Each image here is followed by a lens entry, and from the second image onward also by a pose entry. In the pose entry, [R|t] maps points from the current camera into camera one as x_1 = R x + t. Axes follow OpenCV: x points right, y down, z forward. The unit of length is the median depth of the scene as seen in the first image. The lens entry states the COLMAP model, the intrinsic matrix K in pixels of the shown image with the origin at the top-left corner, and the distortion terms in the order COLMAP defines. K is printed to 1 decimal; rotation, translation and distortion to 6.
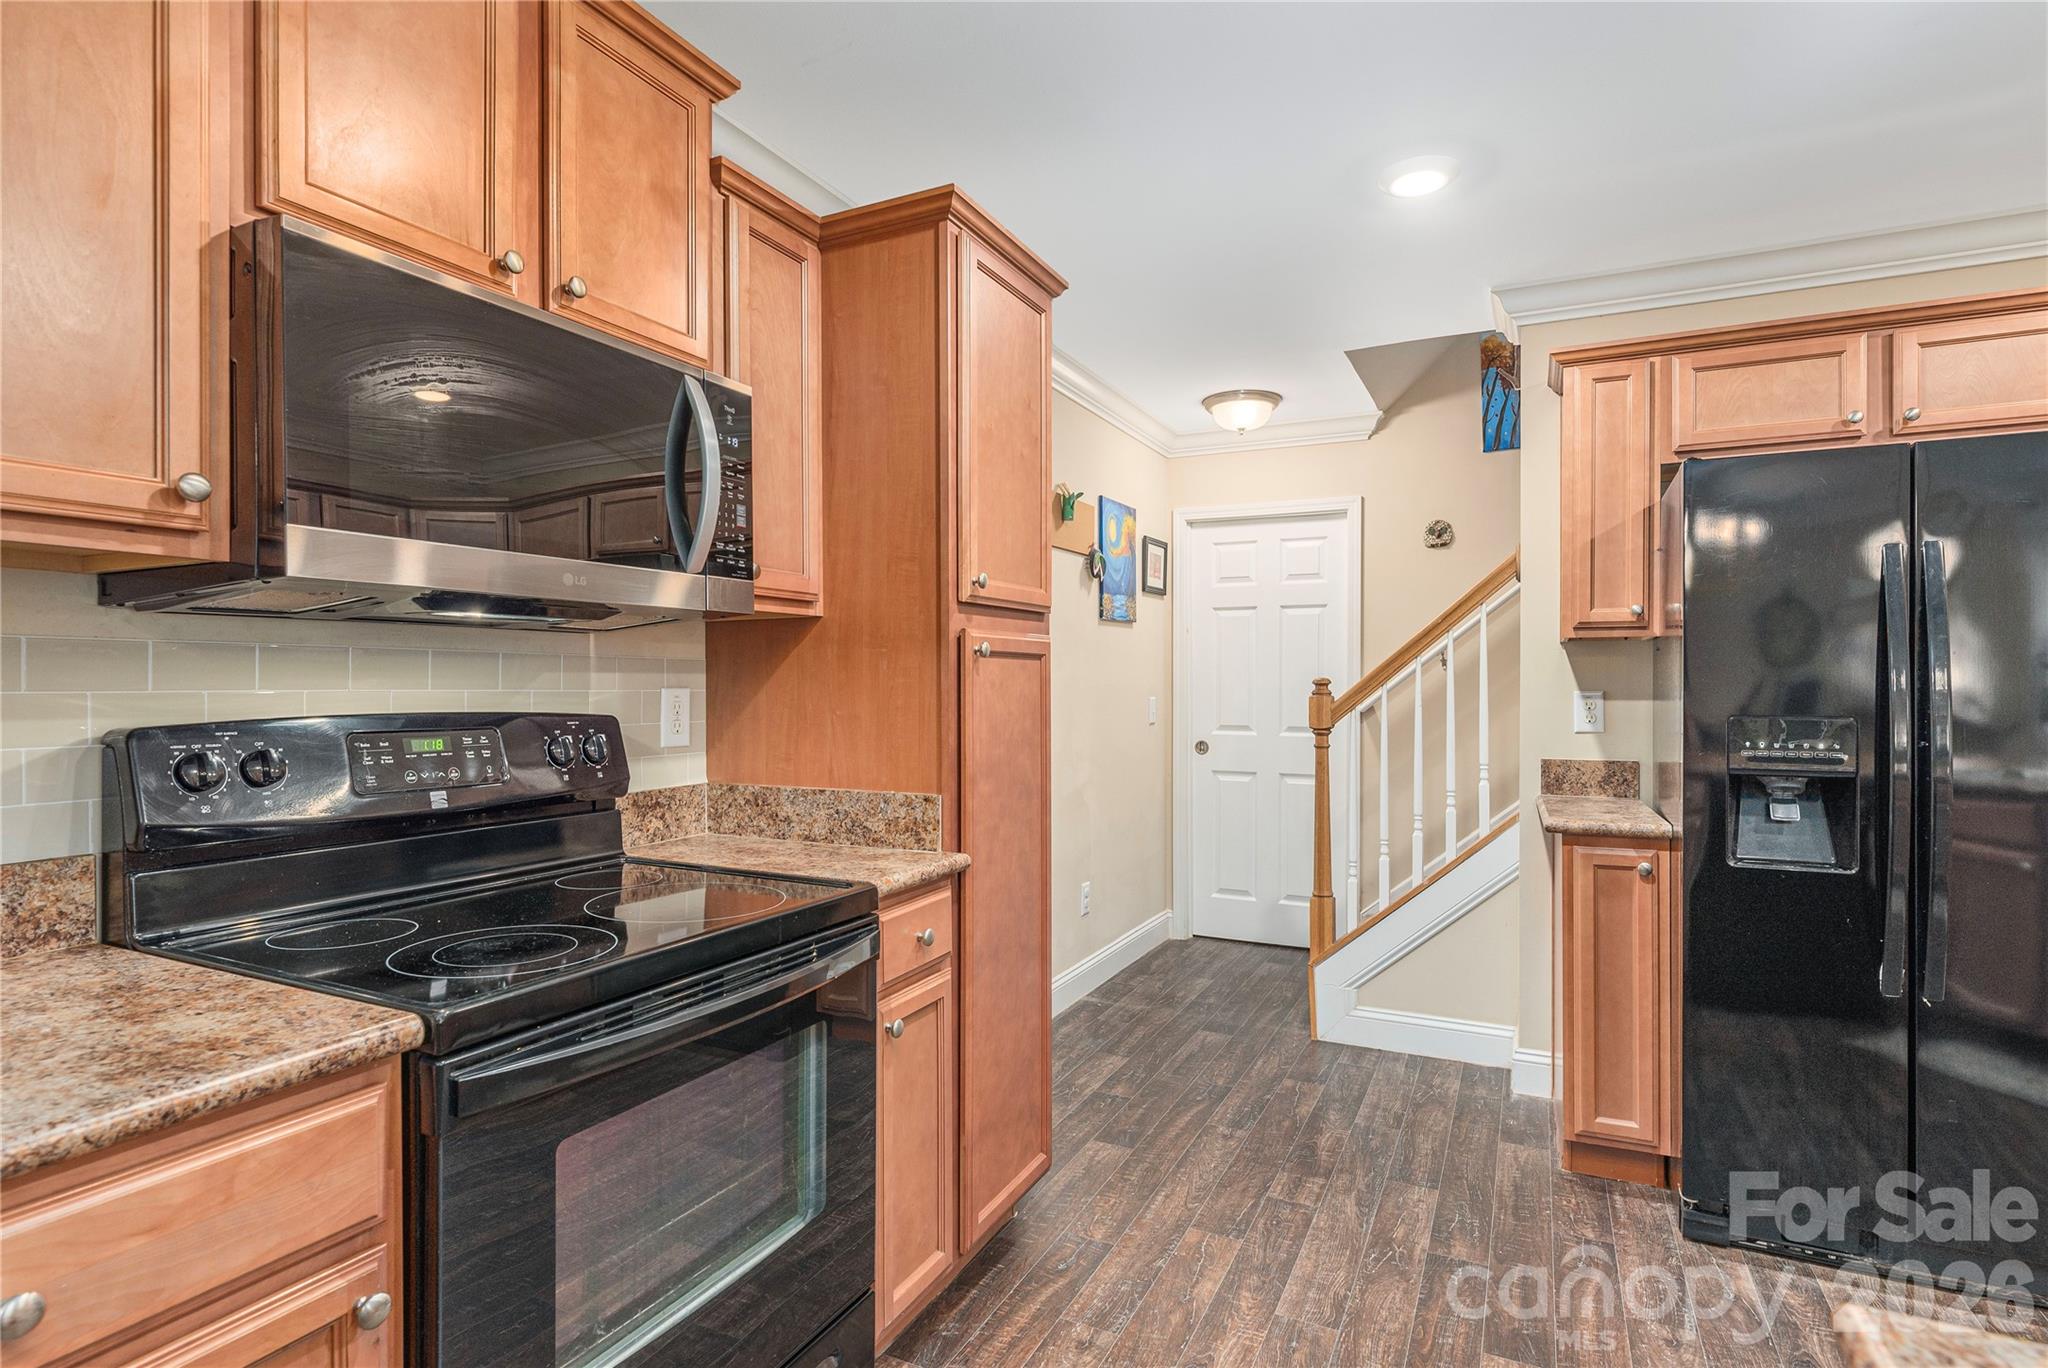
lens RADIAL K [[879.6, 0, 1024.0], [0, 879.6, 684.0], [0, 0, 1]] dist [-0.065920, -0.000033]
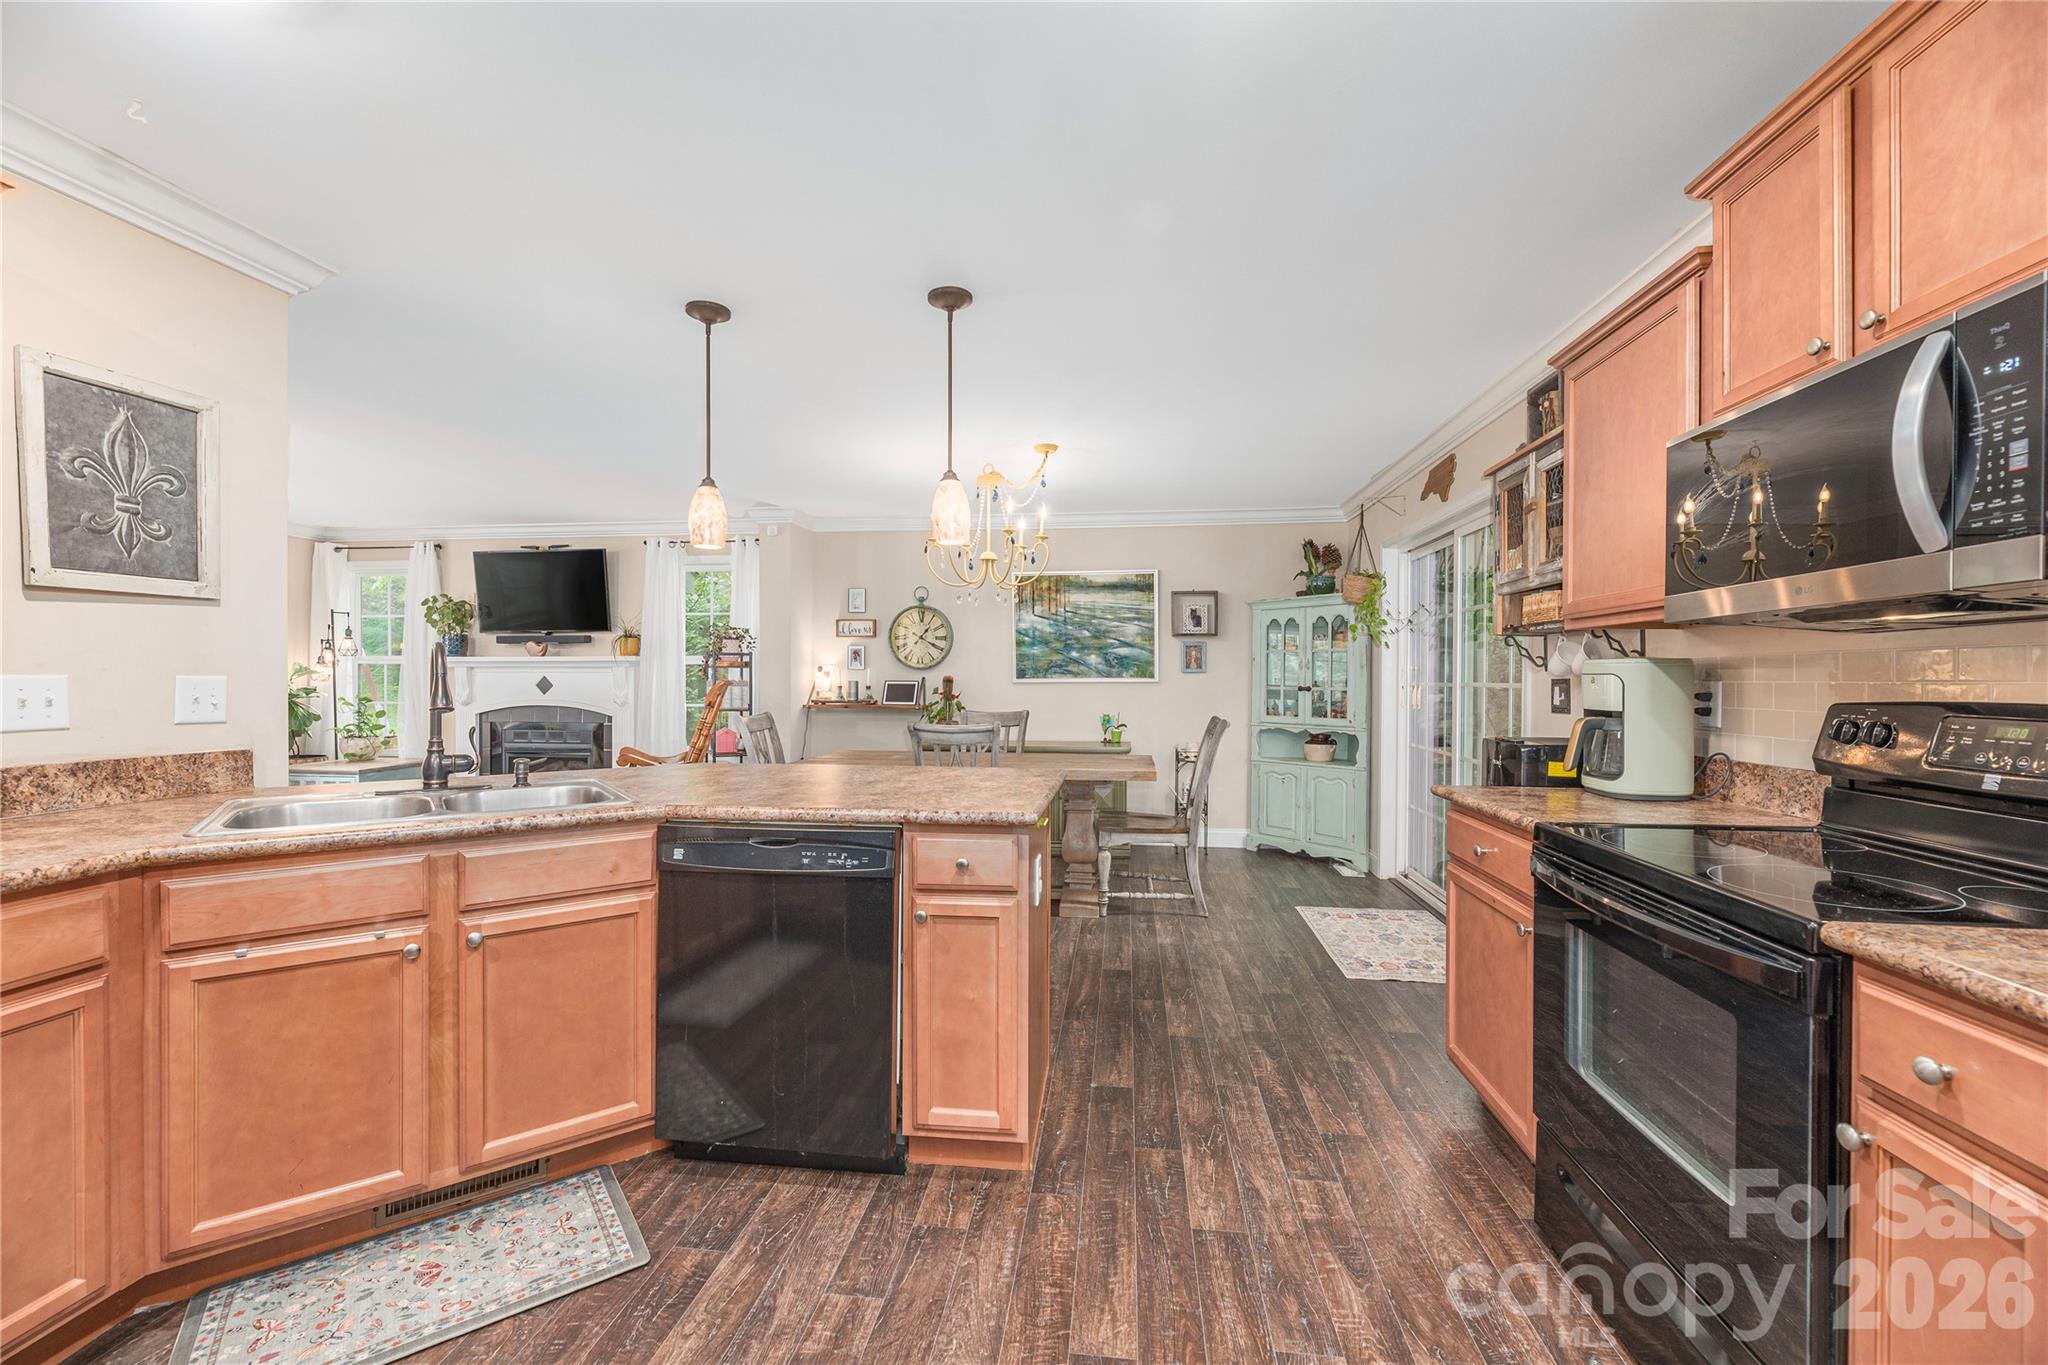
lens RADIAL K [[850.1, 0, 1028.6], [0, 850.1, 677.2], [0, 0, 1]] dist [-0.000211, -0.000172]
pose [[-0.918615, -0.002640, -0.395145, 0.953511], [-0.004338, 0.999985, 0.003404, 0.004658], [0.395130, 0.004841, -0.918612, 1.660118]]
